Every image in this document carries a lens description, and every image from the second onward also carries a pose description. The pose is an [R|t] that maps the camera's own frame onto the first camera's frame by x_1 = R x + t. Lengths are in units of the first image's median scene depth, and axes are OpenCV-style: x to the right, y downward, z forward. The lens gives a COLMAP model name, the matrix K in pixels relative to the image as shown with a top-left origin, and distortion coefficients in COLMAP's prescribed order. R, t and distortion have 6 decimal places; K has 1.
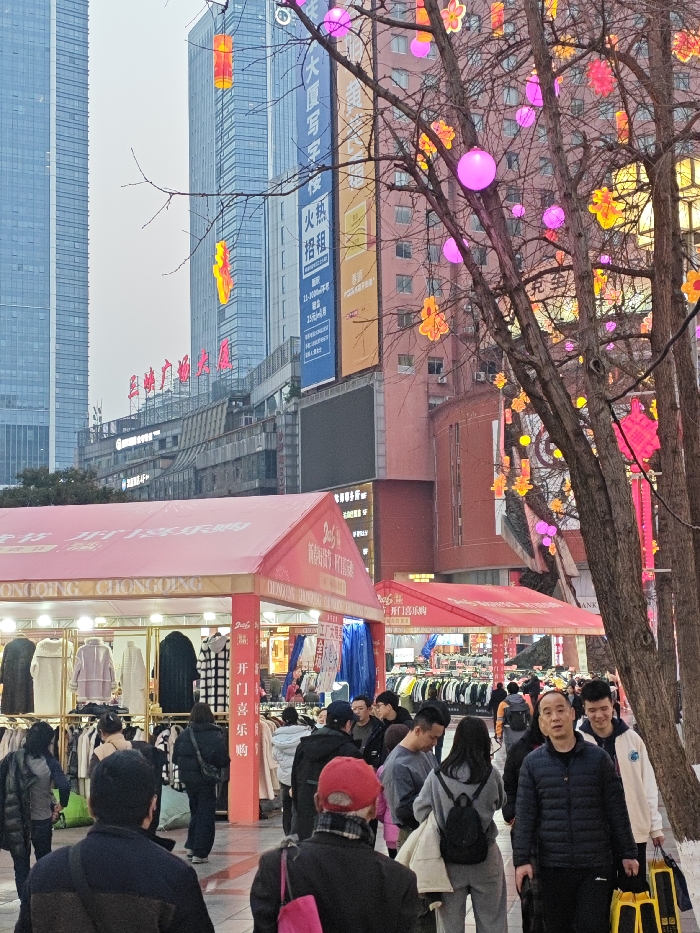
lens RADIAL K [[1293.9, 0, 350.3], [0, 1293.9, 466.6], [0, 0, 1]] dist [0.057120, 0.000000]
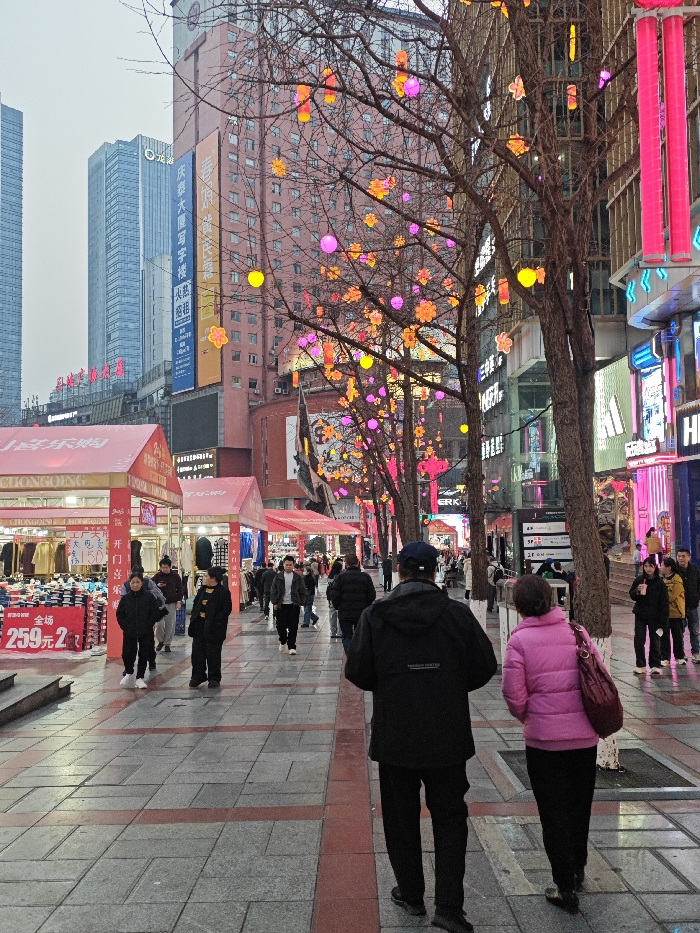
lens RADIAL K [[777.9, 0, 352.0], [0, 777.9, 467.1], [0, 0, 1]] dist [0.012189, 0.000645]
pose [[0.977136, 0.012037, 0.212272, -0.026432], [-0.021446, 0.998884, 0.042077, -0.011150], [-0.211529, -0.045667, 0.976304, -0.074467]]
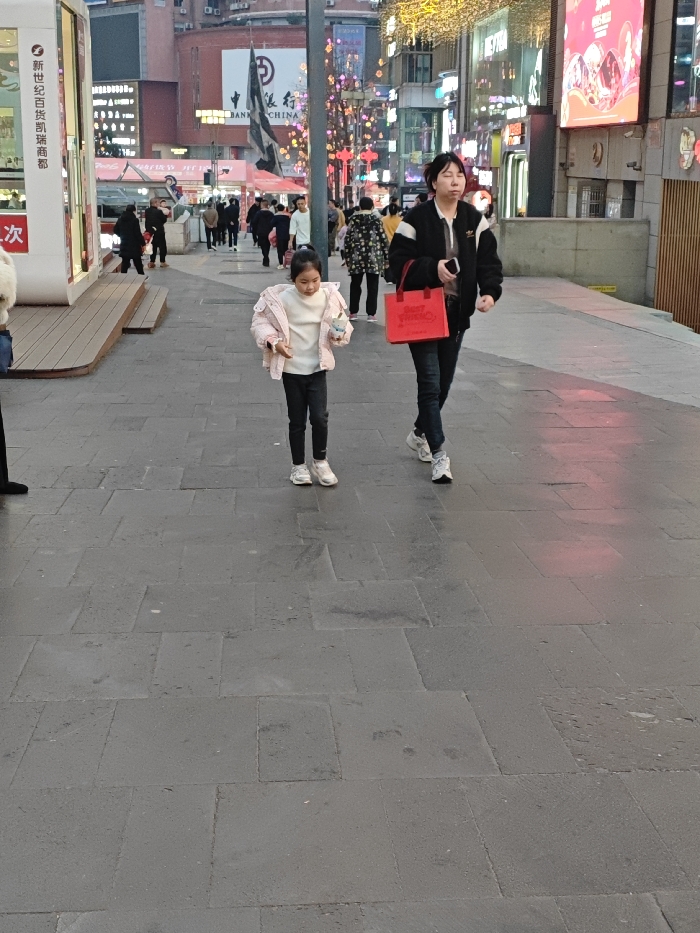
lens RADIAL K [[1293.9, 0, 349.6], [0, 1293.9, 468.0], [0, 0, 1]] dist [0.057120, 0.000000]
pose [[0.964527, -0.038520, 0.261158, -0.156582], [-0.054200, 0.939325, 0.338720, -0.091283], [-0.258359, -0.340860, 0.903917, -0.589152]]
